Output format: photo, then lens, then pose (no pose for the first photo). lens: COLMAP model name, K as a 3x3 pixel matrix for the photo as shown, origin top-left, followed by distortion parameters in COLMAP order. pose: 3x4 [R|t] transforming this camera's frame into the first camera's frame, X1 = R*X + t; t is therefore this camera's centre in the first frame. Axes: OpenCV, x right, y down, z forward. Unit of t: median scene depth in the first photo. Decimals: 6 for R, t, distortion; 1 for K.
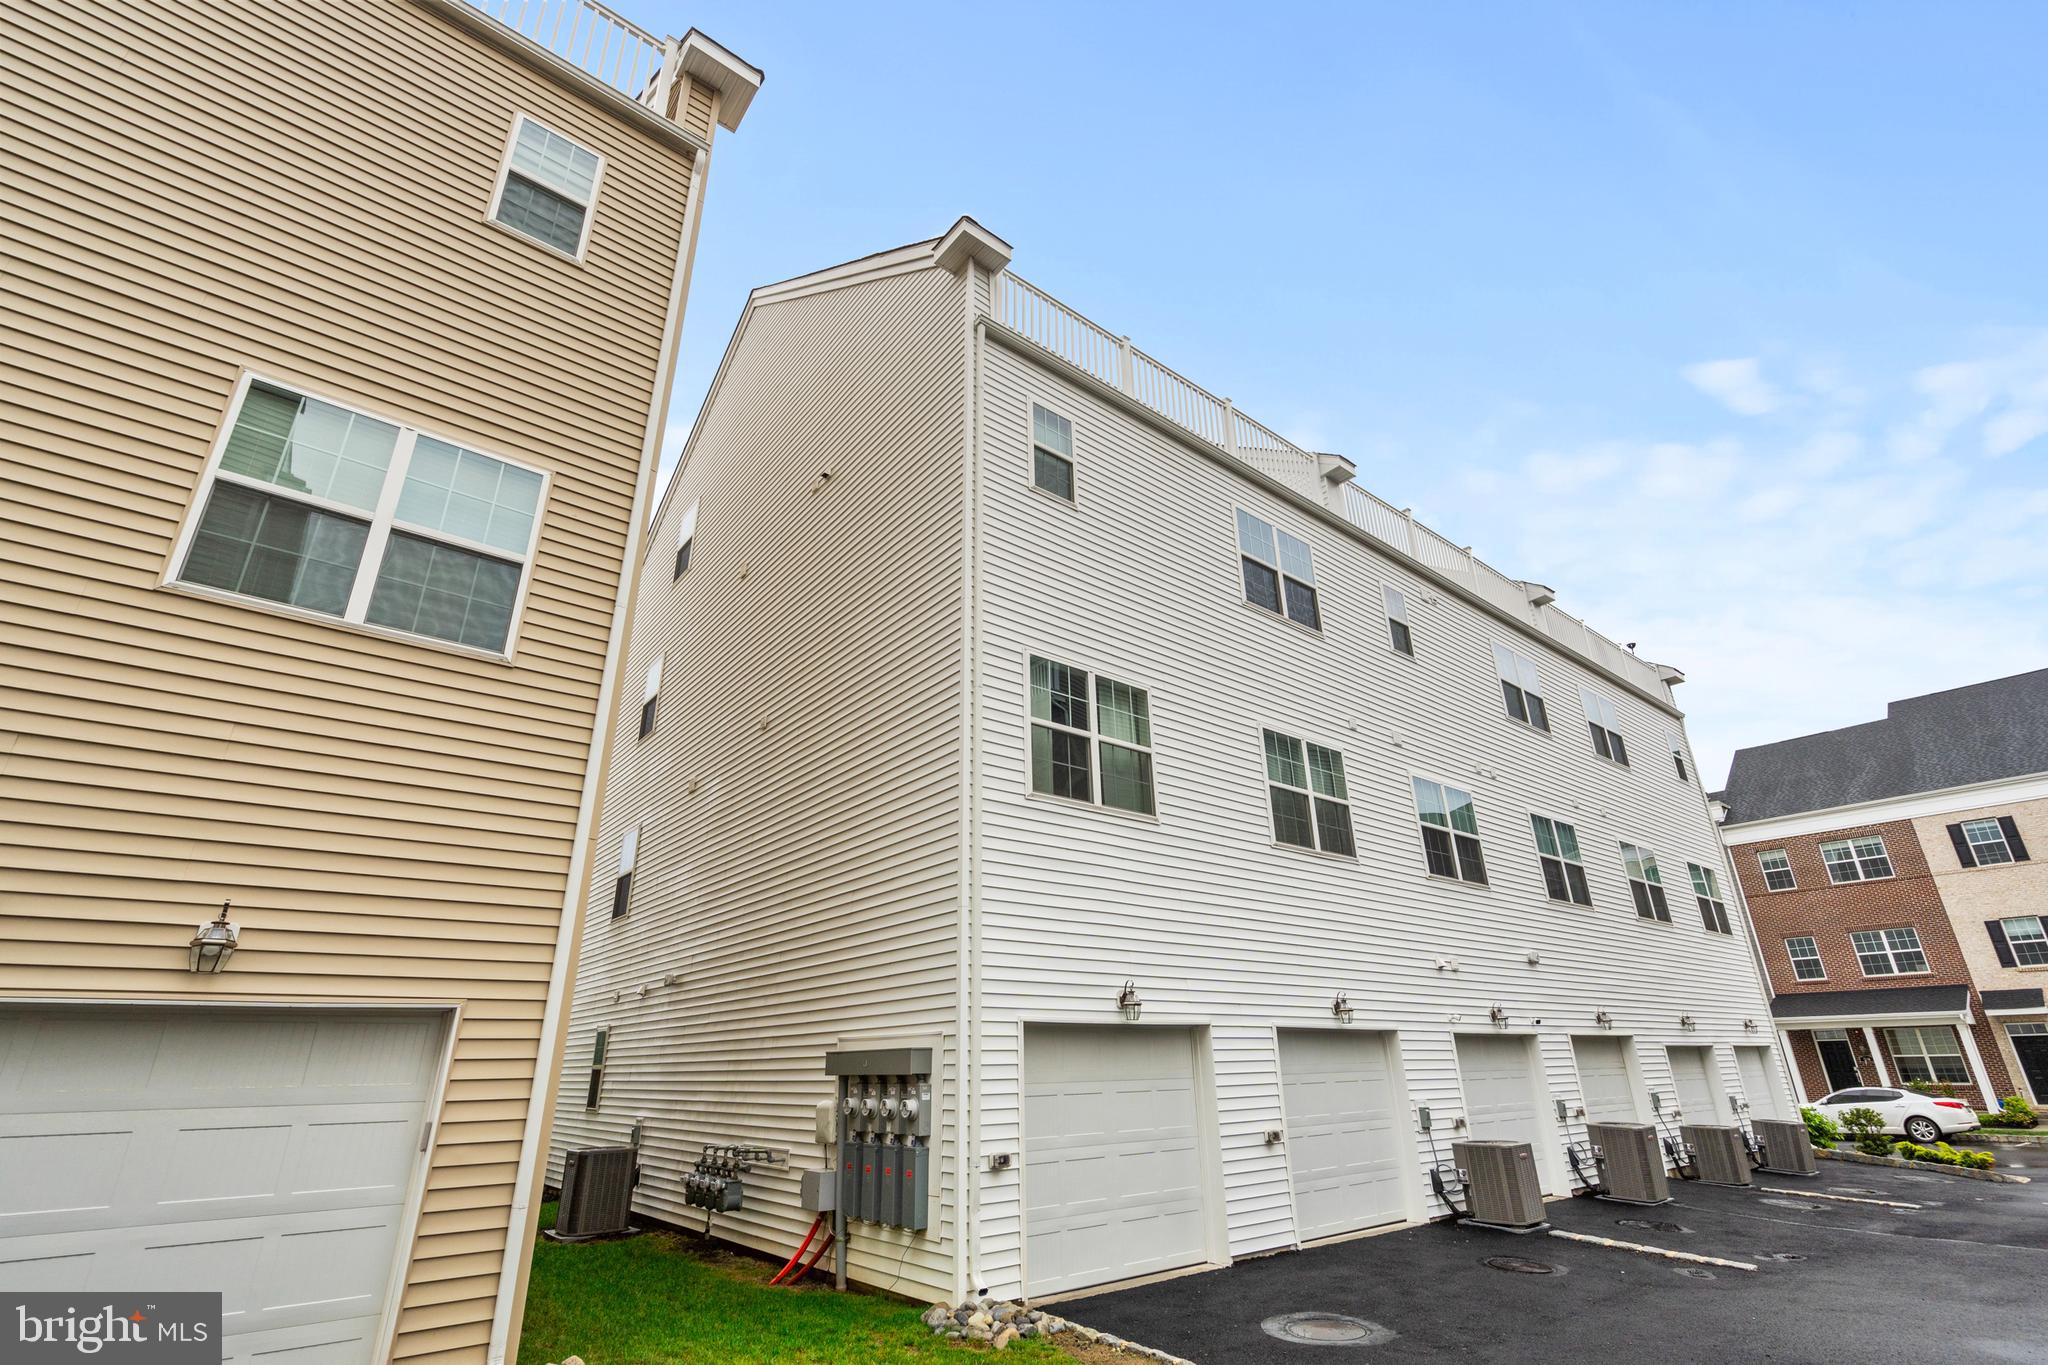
lens RADIAL K [[930.5, 0, 1035.4], [0, 930.5, 683.0], [0, 0, 1]] dist [-0.006400, 0.003032]
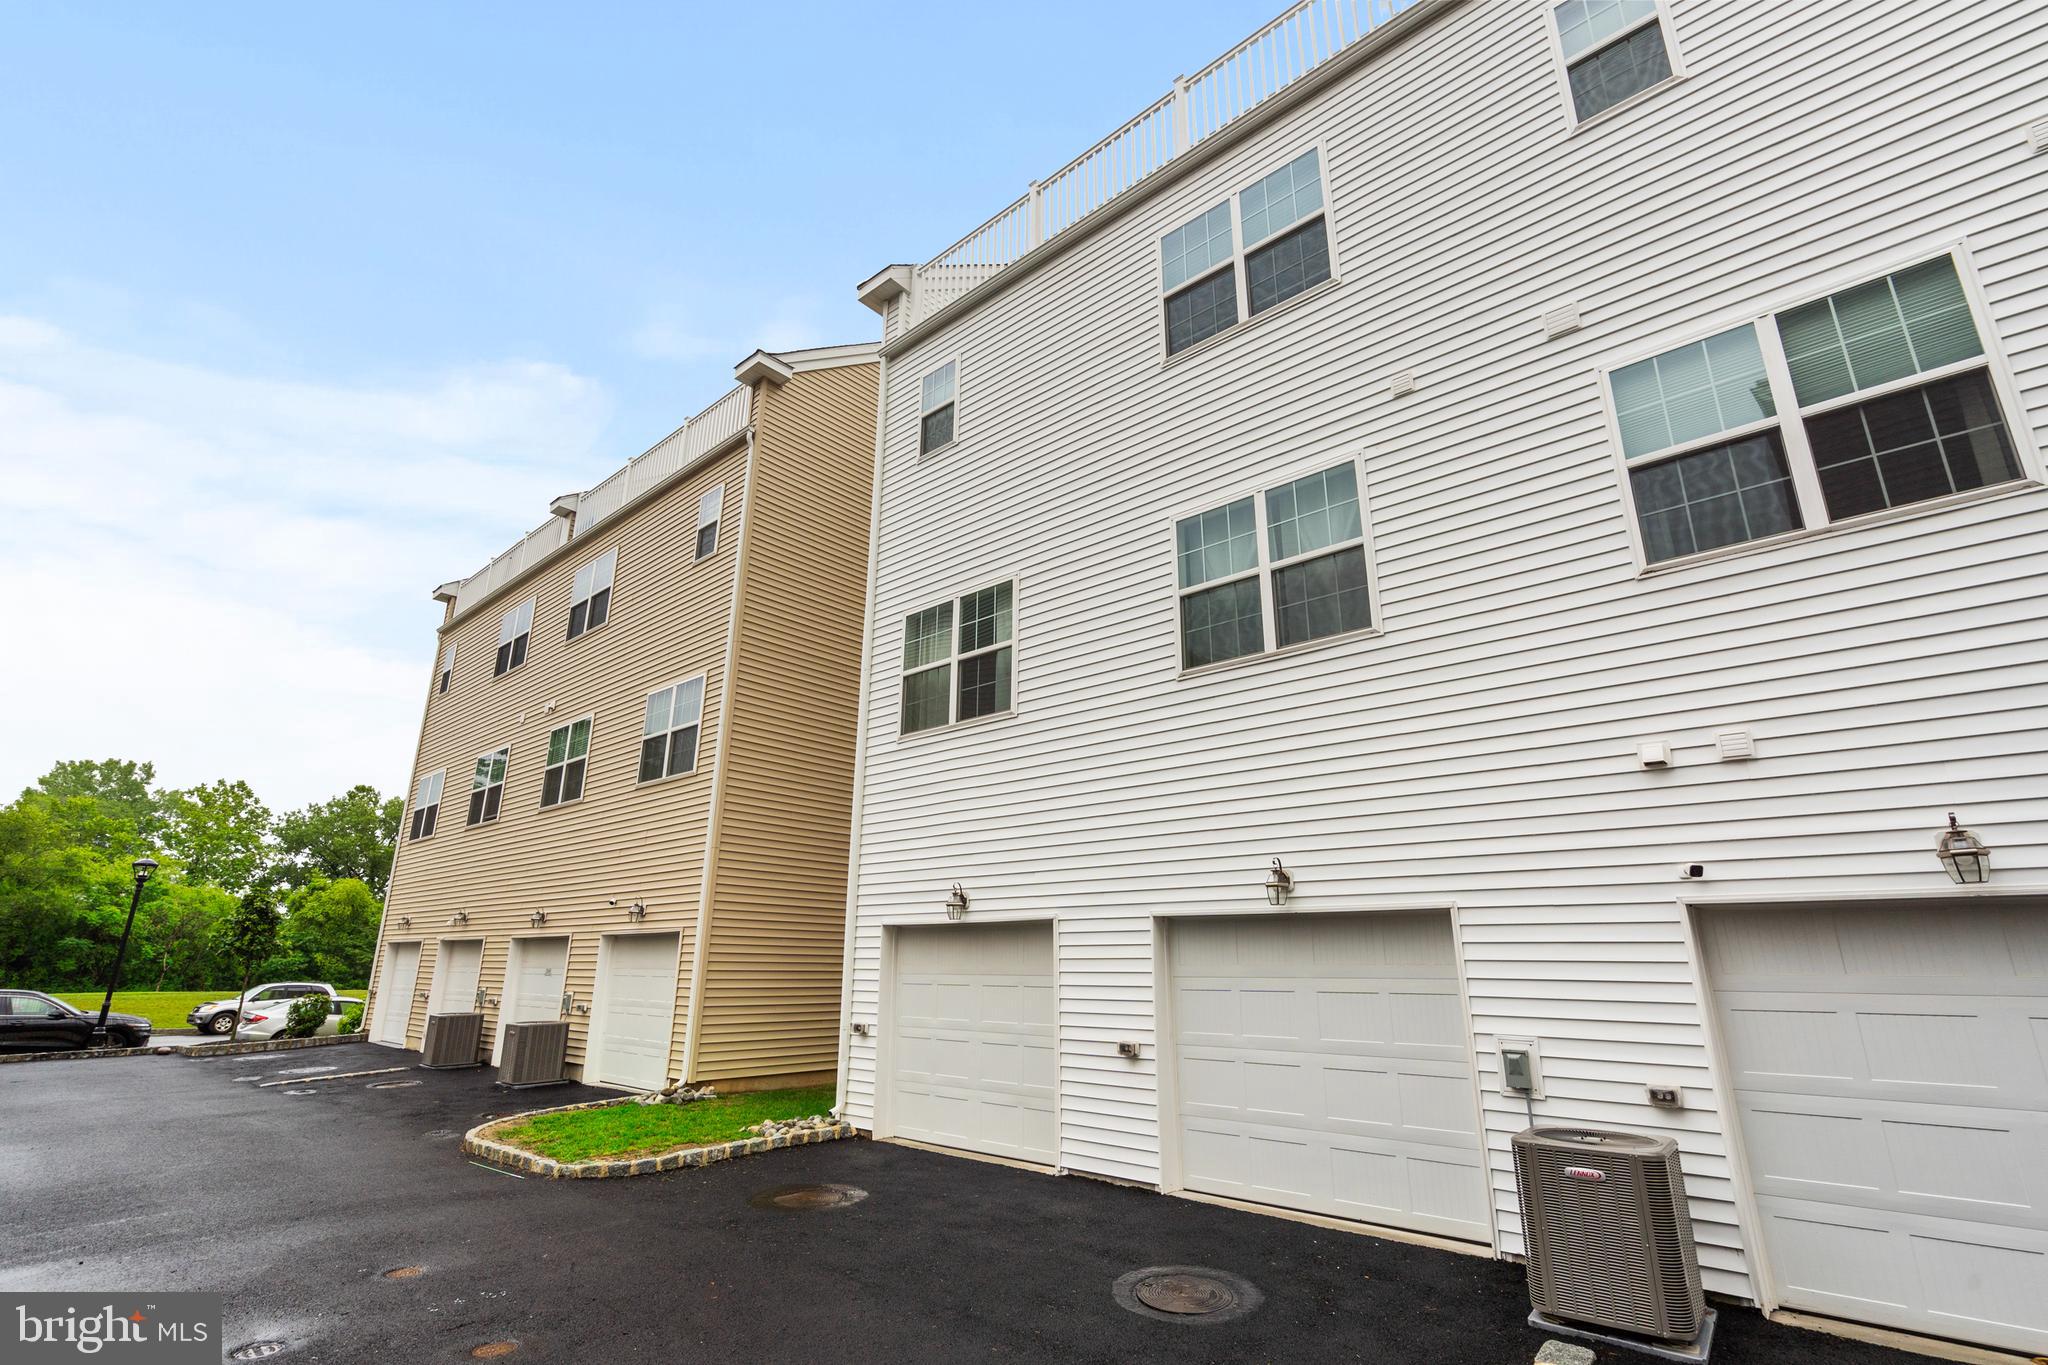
lens RADIAL K [[930.5, 0, 1032.5], [0, 930.5, 682.1], [0, 0, 1]] dist [-0.006400, 0.003032]
pose [[0.168420, -0.268881, -0.948334, 0.992806], [0.369160, 0.909265, -0.192243, 0.292953], [0.913978, -0.317710, 0.252399, 0.746203]]
